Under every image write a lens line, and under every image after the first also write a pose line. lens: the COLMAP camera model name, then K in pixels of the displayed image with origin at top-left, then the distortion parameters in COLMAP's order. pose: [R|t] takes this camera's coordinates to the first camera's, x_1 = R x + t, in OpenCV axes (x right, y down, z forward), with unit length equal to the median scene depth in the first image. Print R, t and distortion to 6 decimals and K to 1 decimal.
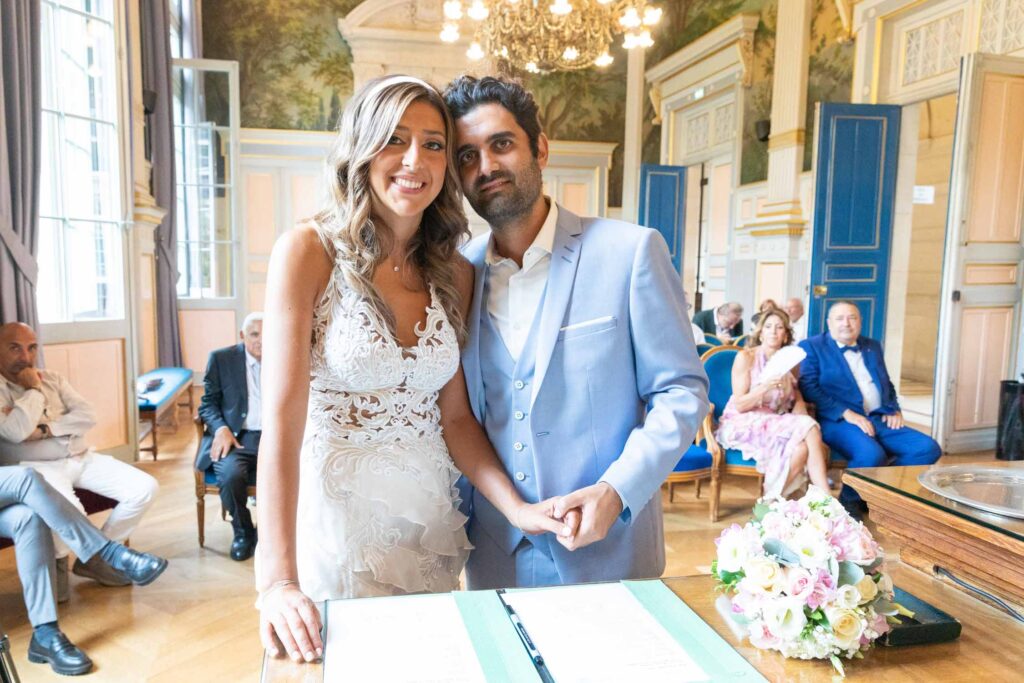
lens RADIAL K [[778.3, 0, 461.5], [0, 778.3, 356.8], [0, 0, 1]] dist [0.003074, 0.005143]
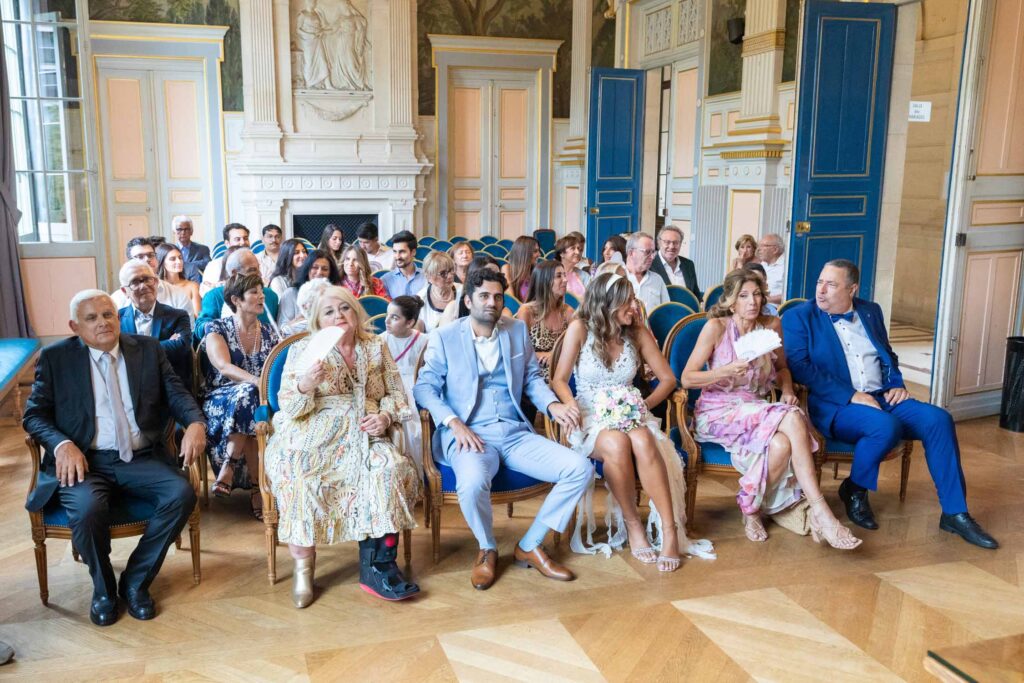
lens RADIAL K [[900.1, 0, 464.3], [0, 900.1, 345.9], [0, 0, 1]] dist [-0.006031, 0.015112]
pose [[0.995943, -0.025695, 0.086240, 0.004929], [0.019406, 0.997145, 0.072981, -0.028970], [-0.087868, -0.071011, 0.993598, 0.042290]]
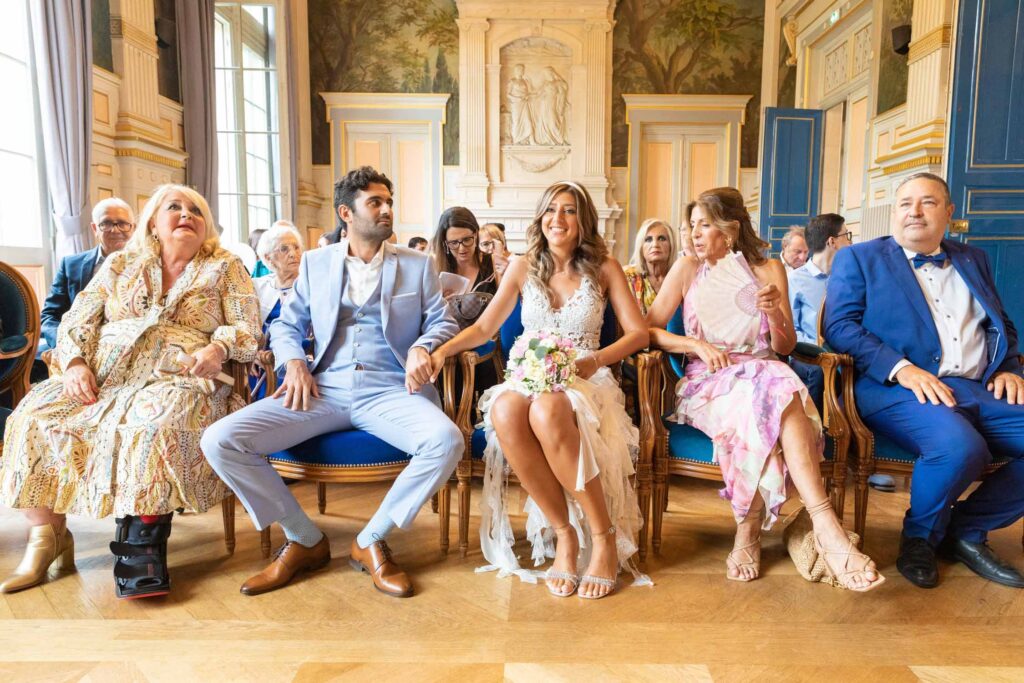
lens RADIAL K [[700.9, 0, 544.6], [0, 700.9, 350.8], [0, 0, 1]] dist [0.015525, -0.013055]
pose [[0.984404, 0.016361, -0.175158, 0.159826], [-0.015927, 0.999866, 0.003884, 0.028552], [0.175198, -0.001034, 0.984533, 0.232263]]
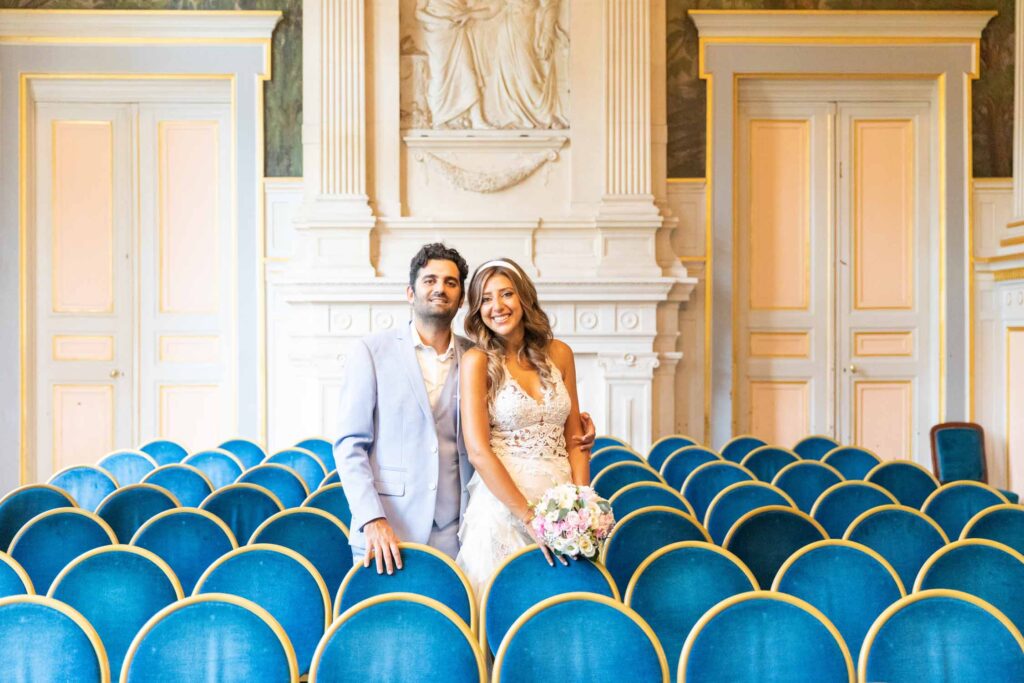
lens RADIAL K [[1410.9, 0, 513.6], [0, 1410.9, 346.6], [0, 0, 1]] dist [0.019864, 0.000000]
pose [[0.987466, -0.011742, -0.157392, 0.107776], [-0.004894, 0.994471, -0.104894, -0.053823], [0.157754, 0.104349, 0.981950, 0.430704]]
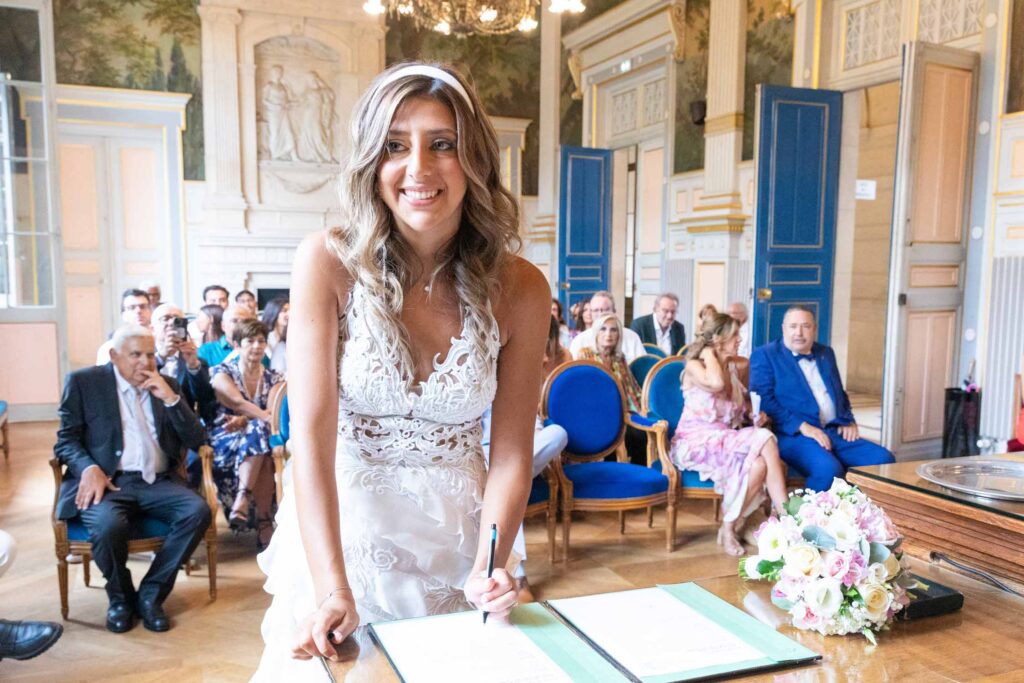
lens RADIAL K [[956.7, 0, 537.2], [0, 956.7, 393.4], [0, 0, 1]] dist [-0.003202, 0.000000]
pose [[0.977205, -0.025815, 0.210721, -0.026996], [0.022167, 0.999561, 0.019656, 0.001851], [-0.211136, -0.014537, 0.977349, -0.022793]]
